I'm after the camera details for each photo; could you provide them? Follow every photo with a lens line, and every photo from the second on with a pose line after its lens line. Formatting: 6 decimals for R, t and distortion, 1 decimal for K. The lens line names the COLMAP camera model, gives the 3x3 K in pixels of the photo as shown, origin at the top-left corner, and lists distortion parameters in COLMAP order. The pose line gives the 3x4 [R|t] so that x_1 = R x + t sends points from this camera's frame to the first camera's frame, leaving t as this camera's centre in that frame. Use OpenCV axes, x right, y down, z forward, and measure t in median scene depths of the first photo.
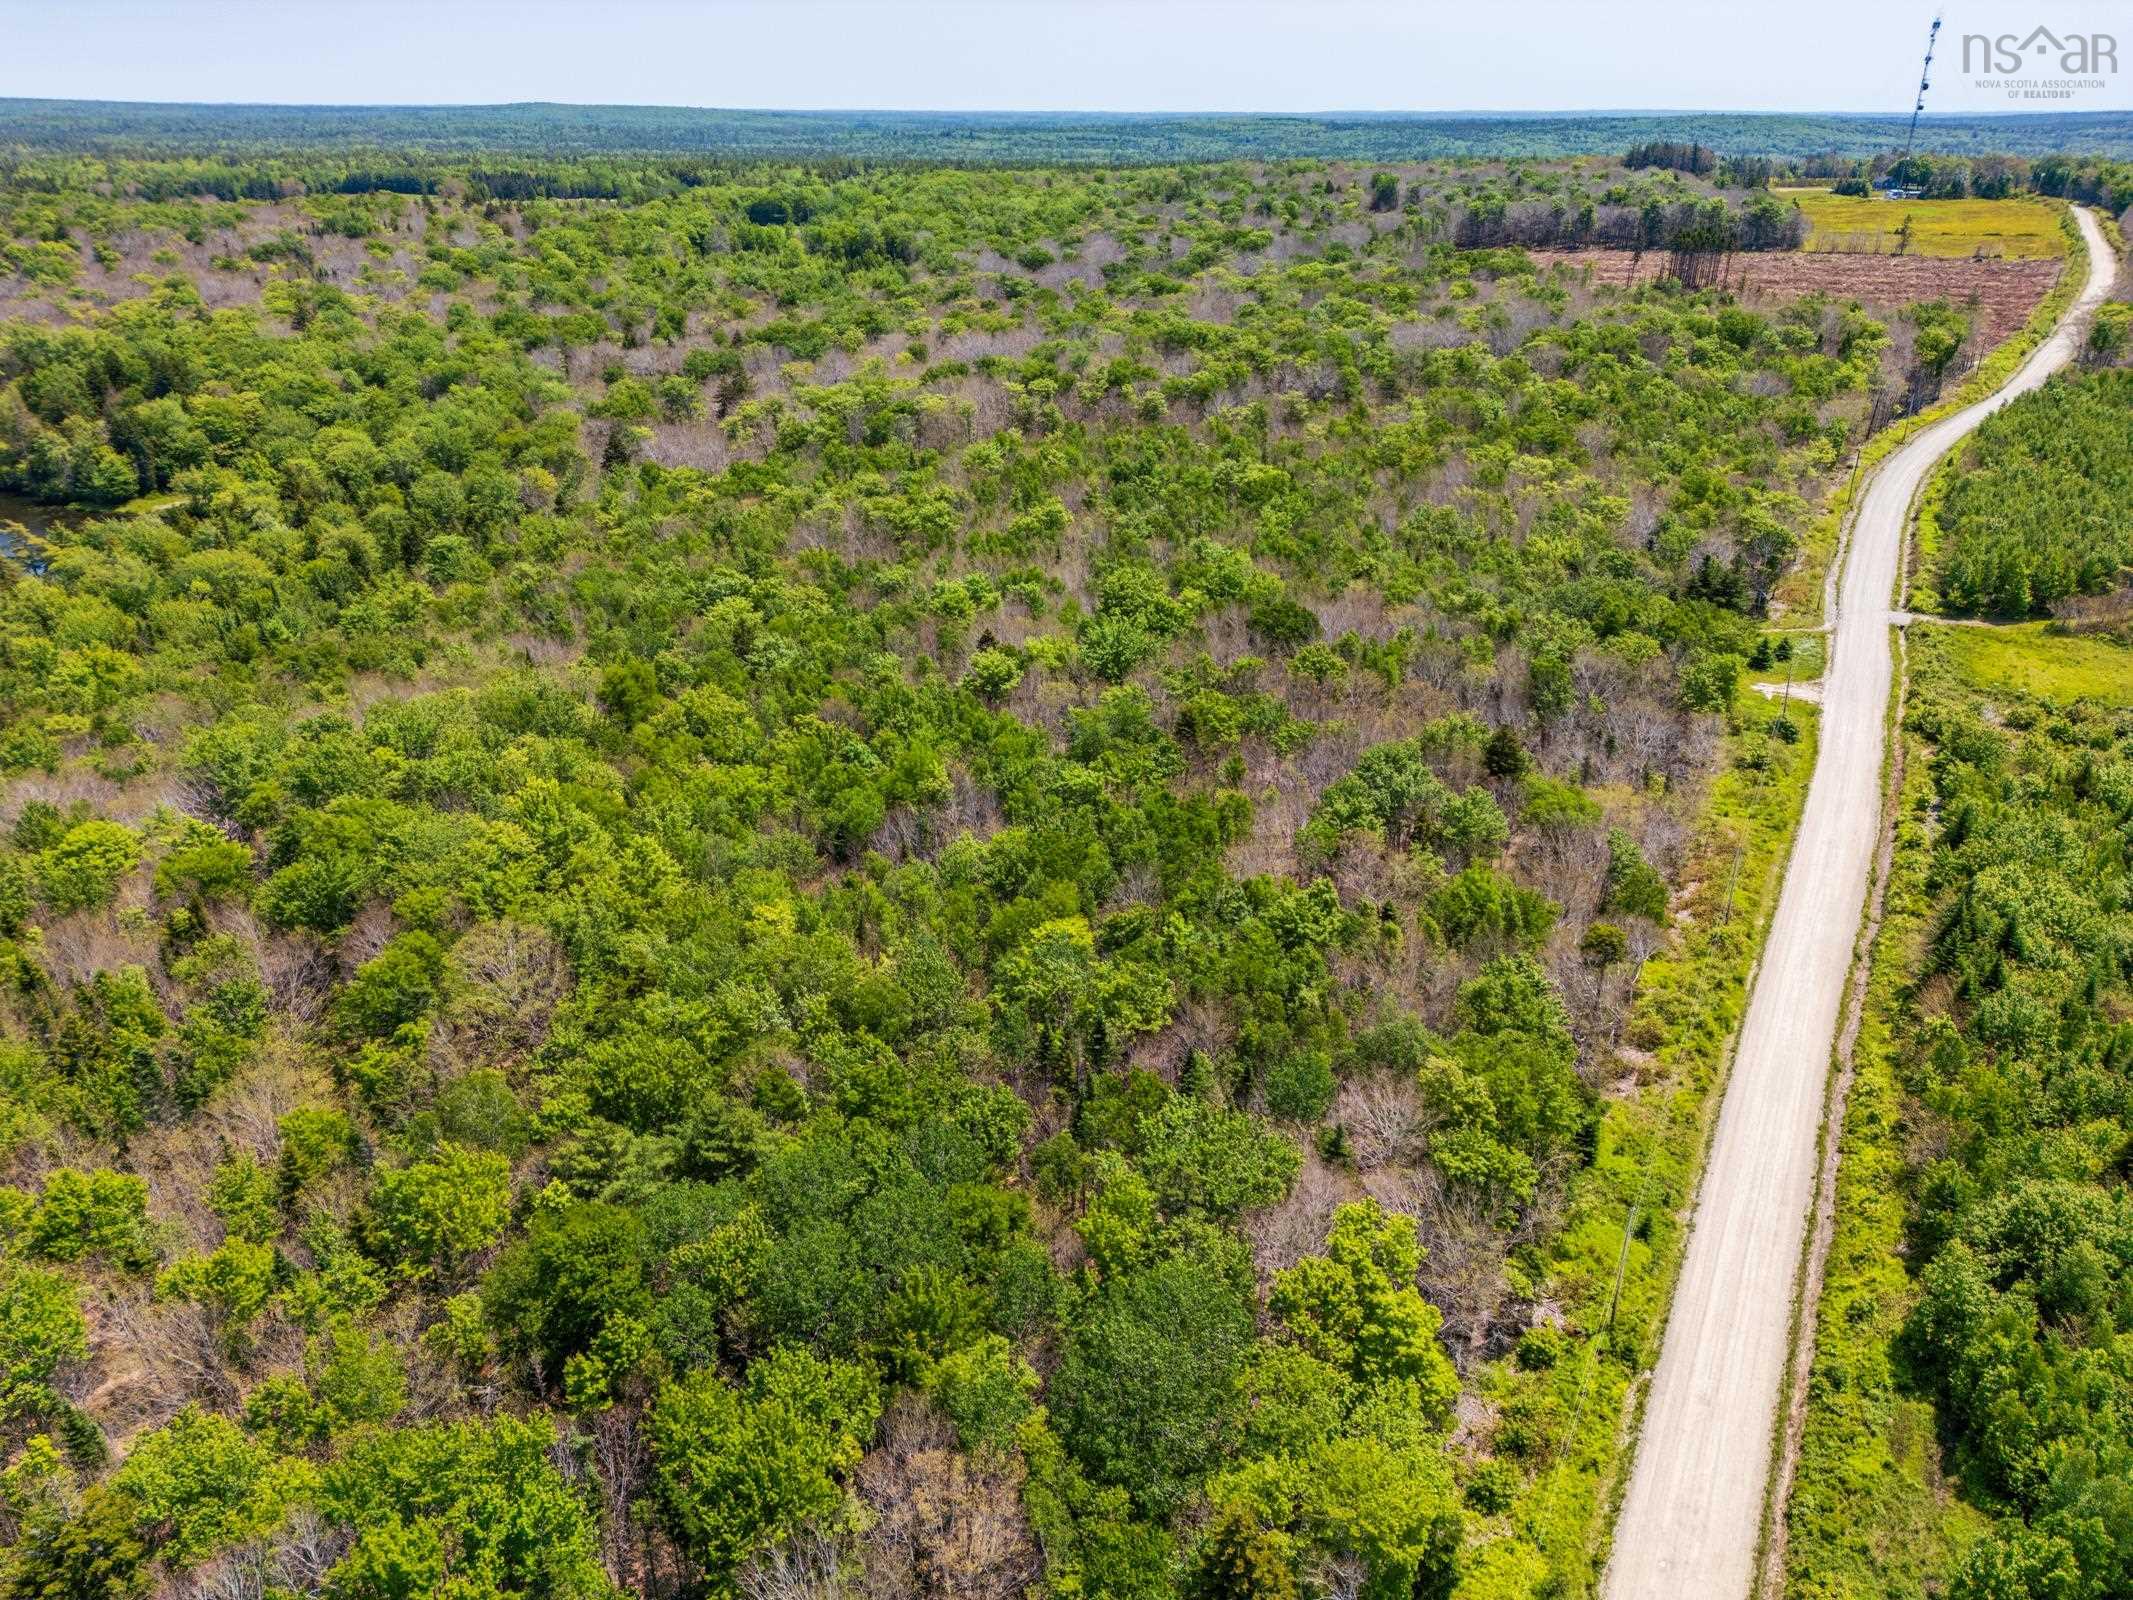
lens RADIAL K [[1494.3, 0, 1066.5], [0, 1494.3, 800.0], [0, 0, 1]] dist [0.082574, -0.085057]
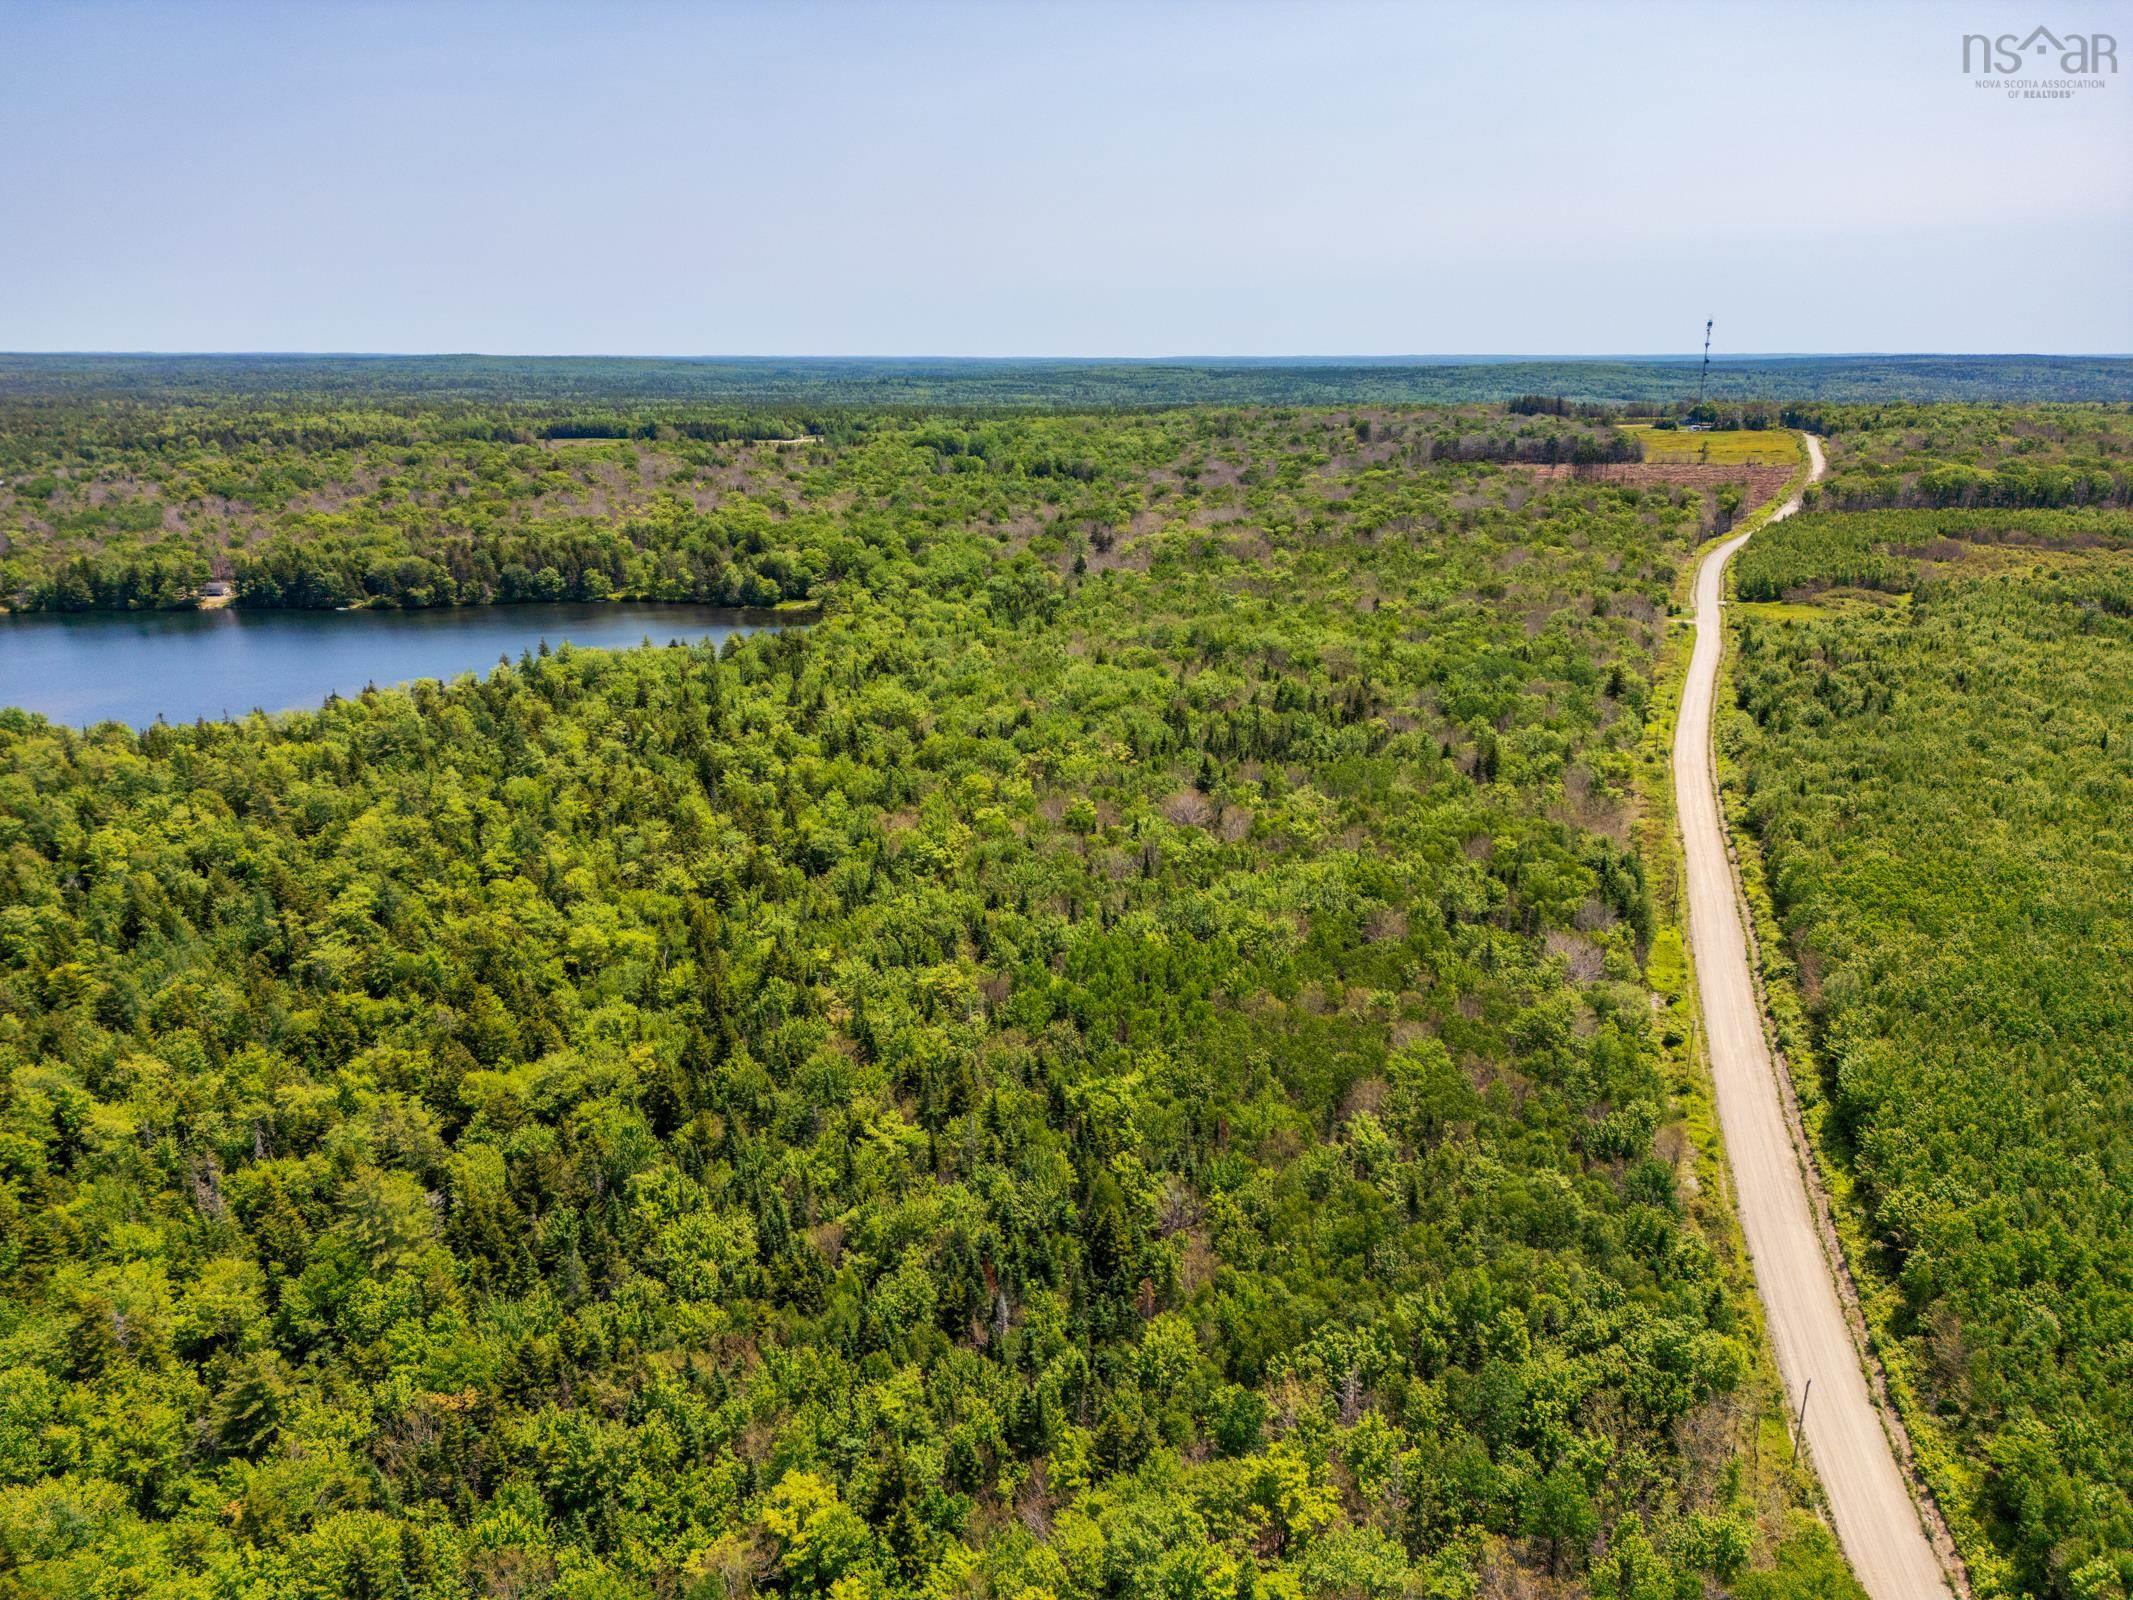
lens RADIAL K [[1494.3, 0, 1066.5], [0, 1494.3, 800.0], [0, 0, 1]] dist [0.082574, -0.085057]
pose [[0.995847, -0.030170, 0.085895, -0.367152], [0.041854, 0.989595, -0.137656, 0.251882], [-0.080848, 0.140679, 0.986749, -0.647917]]
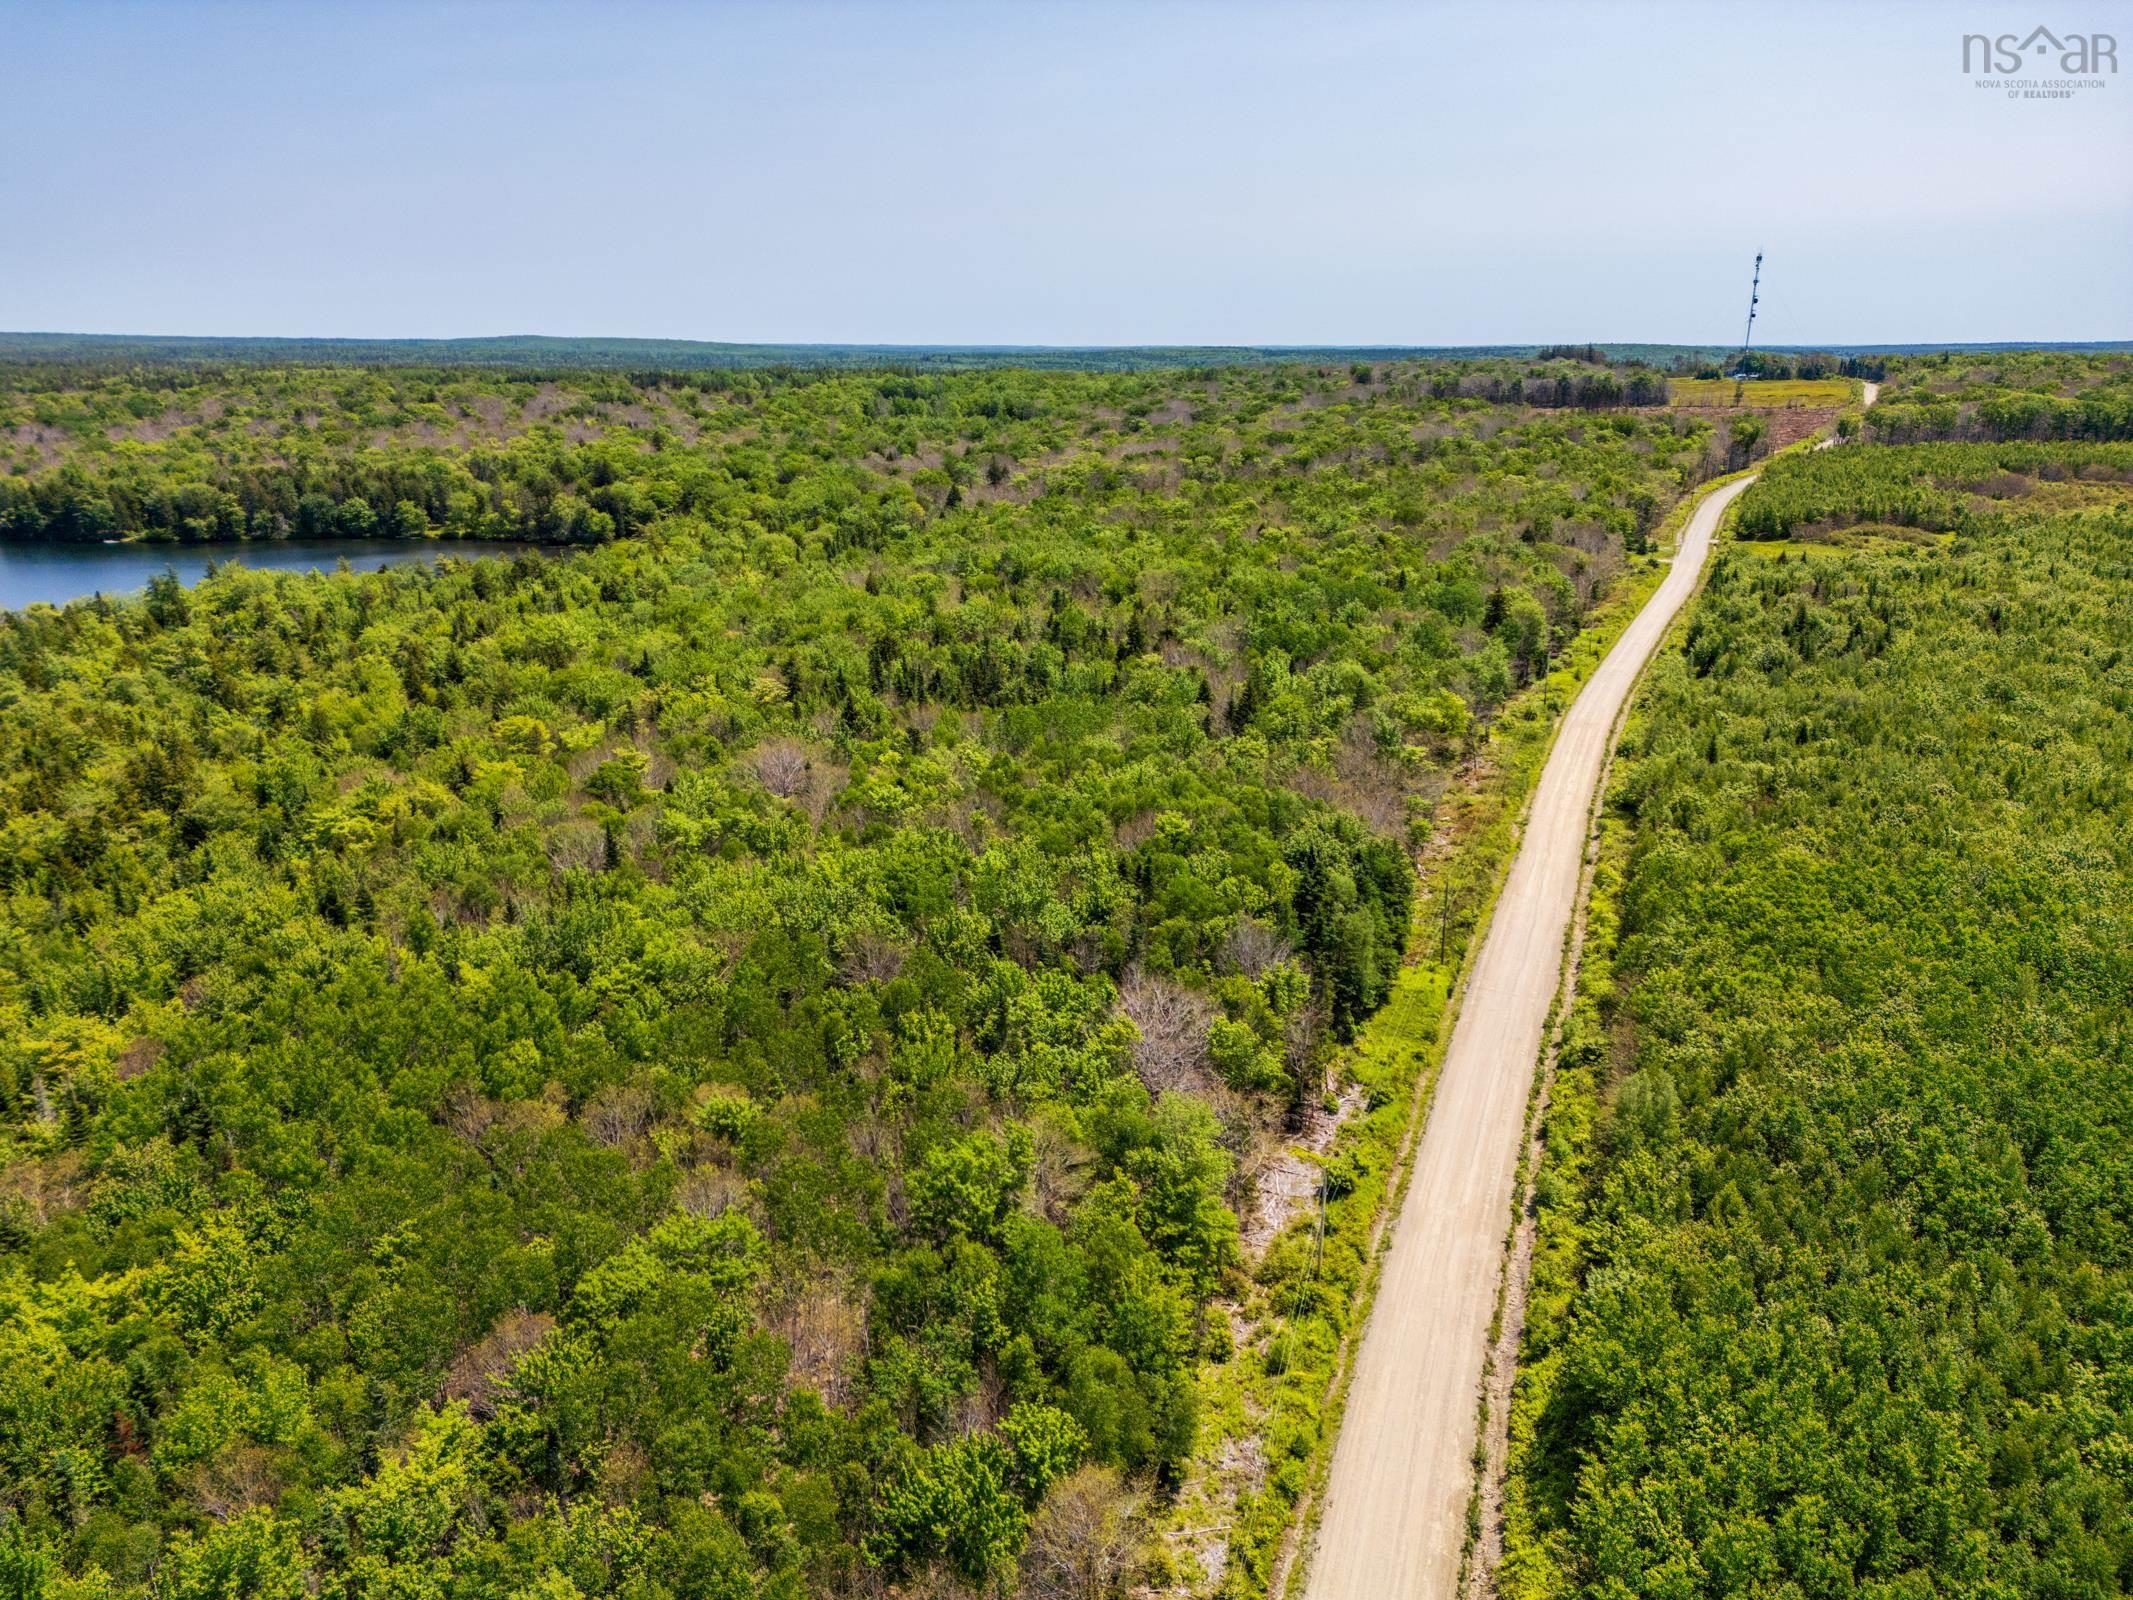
lens RADIAL K [[1494.3, 0, 1066.5], [0, 1494.3, 800.0], [0, 0, 1]] dist [0.082574, -0.085057]
pose [[0.999108, -0.012671, 0.040294, -0.183121], [0.017951, 0.990887, -0.133491, 0.236481], [-0.038235, 0.134095, 0.990231, -0.429525]]
